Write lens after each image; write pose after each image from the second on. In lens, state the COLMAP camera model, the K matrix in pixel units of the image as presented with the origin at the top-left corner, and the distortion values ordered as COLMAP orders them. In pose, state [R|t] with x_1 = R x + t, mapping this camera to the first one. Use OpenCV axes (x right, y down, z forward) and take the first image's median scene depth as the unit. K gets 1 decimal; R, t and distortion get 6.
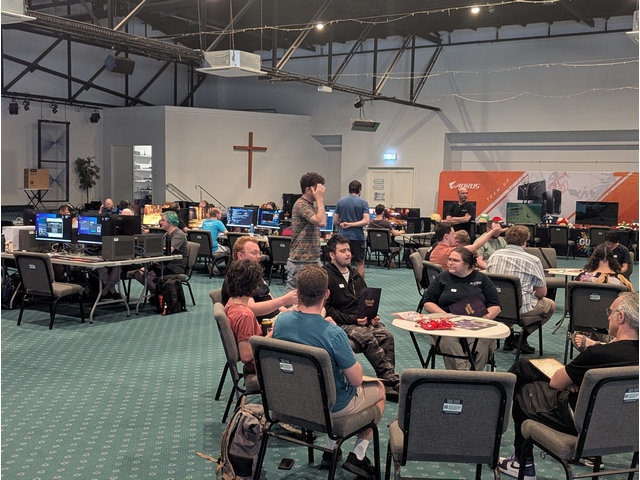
lens RADIAL K [[800.4, 0, 320.0], [0, 800.4, 240.3], [0, 0, 1]] dist [0.120536, -0.332241]
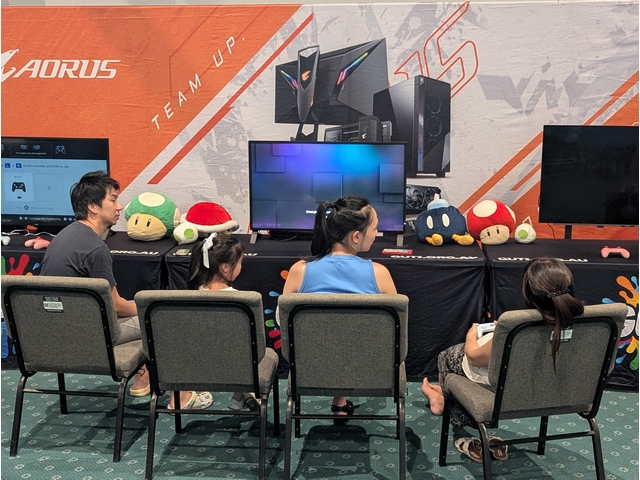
lens RADIAL K [[800.4, 0, 320.0], [0, 800.4, 240.3], [0, 0, 1]] dist [0.120536, -0.332241]
pose [[0.906719, -0.095987, 0.410668, 0.150516], [0.045829, 0.990414, 0.130308, -0.045438], [-0.419239, -0.099333, 0.902425, 0.758007]]
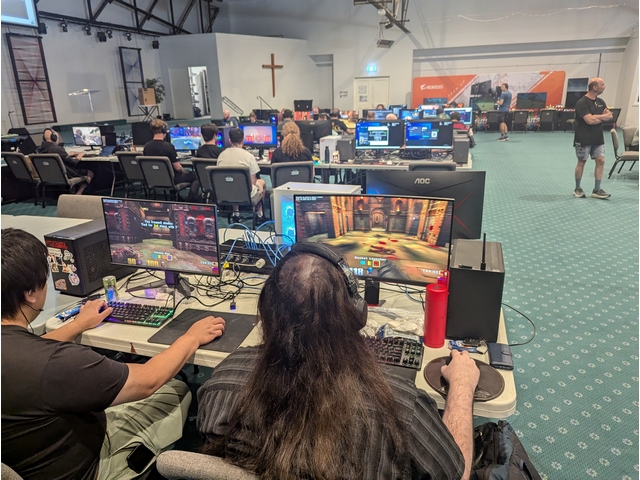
lens RADIAL K [[469.8, 0, 320.0], [0, 469.8, 240.0], [0, 0, 1]] dist [0.053366, -0.039337]
pose [[0.967351, -0.119960, 0.223252, -0.249538], [0.065692, 0.969463, 0.236277, -0.015326], [-0.244778, -0.213897, 0.945691, 0.179932]]
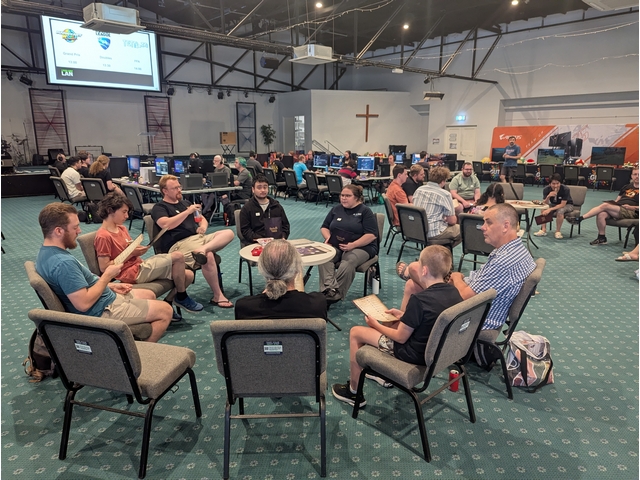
lens RADIAL K [[469.8, 0, 320.0], [0, 469.8, 240.0], [0, 0, 1]] dist [0.053366, -0.039337]
pose [[0.959029, 0.042624, -0.280084, 0.101839], [-0.003671, 0.990404, 0.138151, -0.002234], [0.283285, -0.131463, 0.949983, 0.085505]]
